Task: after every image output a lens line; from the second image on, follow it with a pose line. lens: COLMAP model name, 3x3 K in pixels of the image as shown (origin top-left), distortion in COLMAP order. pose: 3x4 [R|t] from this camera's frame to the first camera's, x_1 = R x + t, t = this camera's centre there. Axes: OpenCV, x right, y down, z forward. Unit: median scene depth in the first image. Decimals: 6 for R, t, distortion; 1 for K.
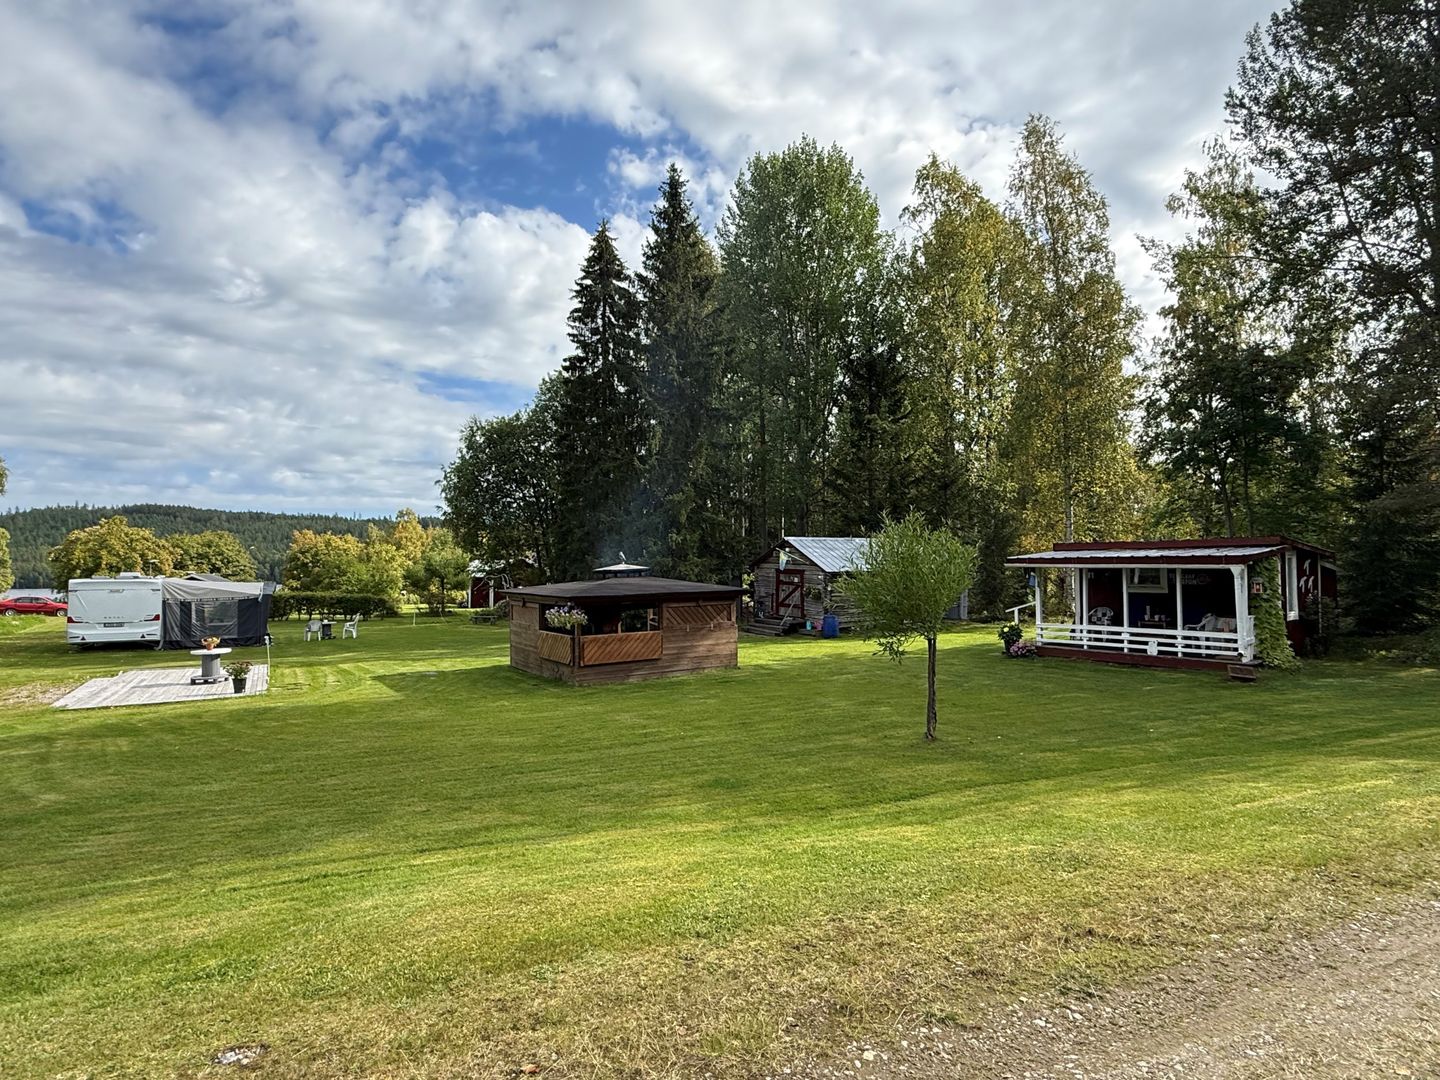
lens RADIAL K [[752.3, 0, 720.5], [0, 752.3, 538.3], [0, 0, 1]] dist [0.000236, 0.000023]
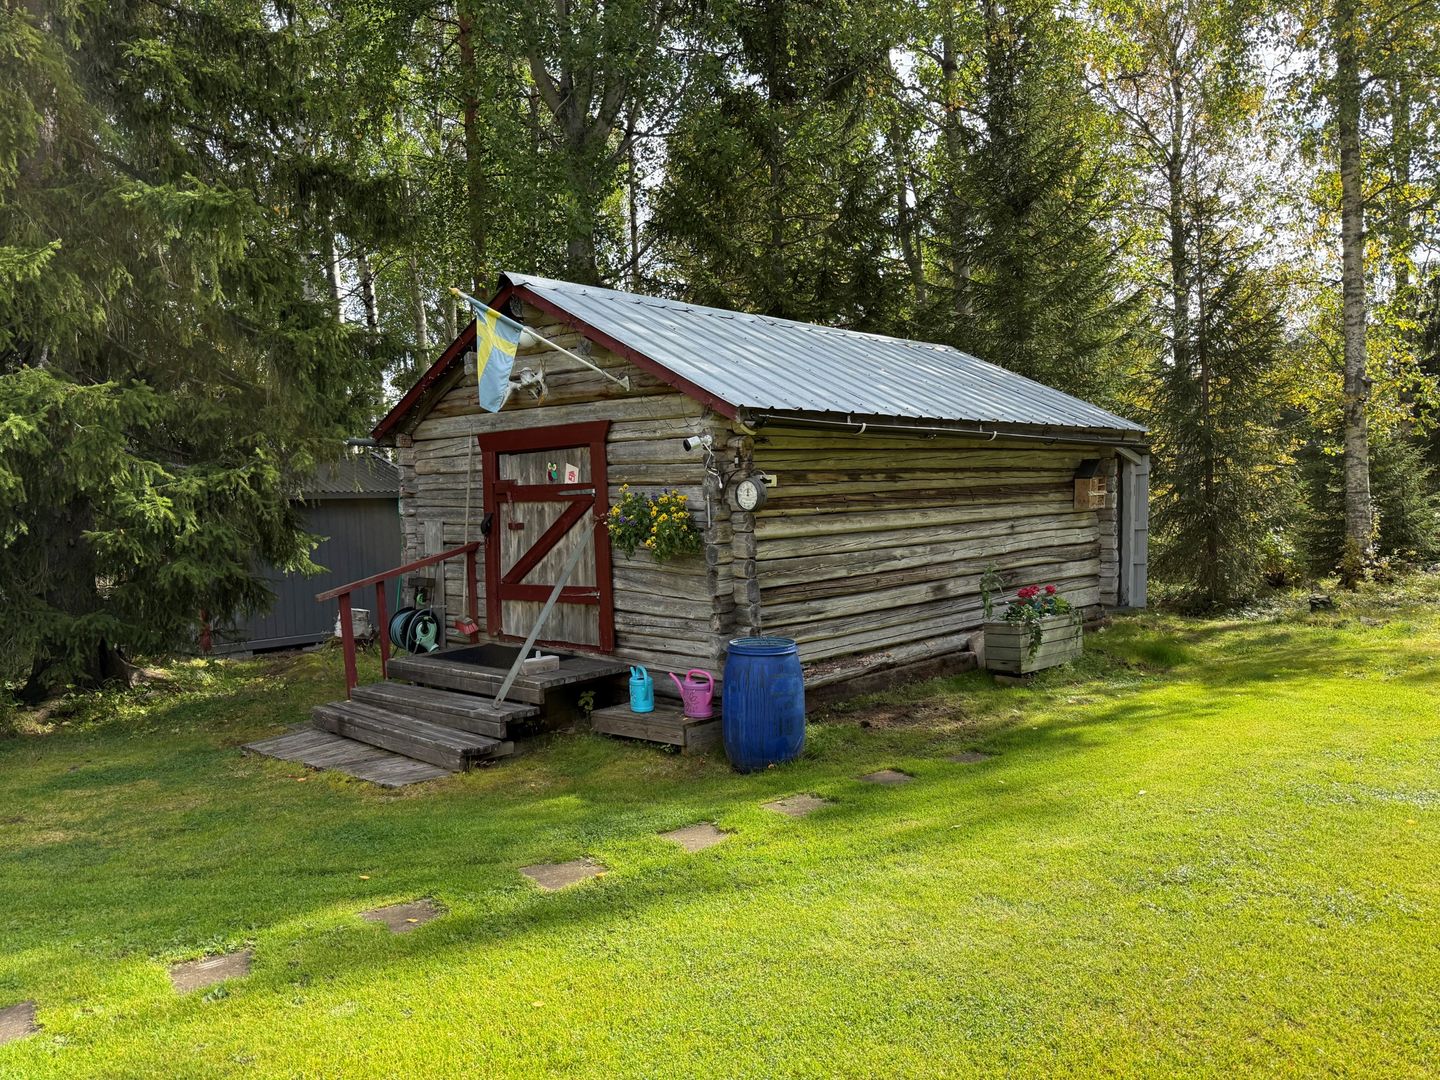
lens RADIAL K [[1008.9, 0, 720.9], [0, 1008.9, 541.7], [0, 0, 1]] dist [0.001721, 0.000067]
pose [[0.969888, -0.030056, 0.241690, 0.071933], [0.018822, 0.998638, 0.048656, 0.061958], [-0.242823, -0.042642, 0.969133, 0.713565]]
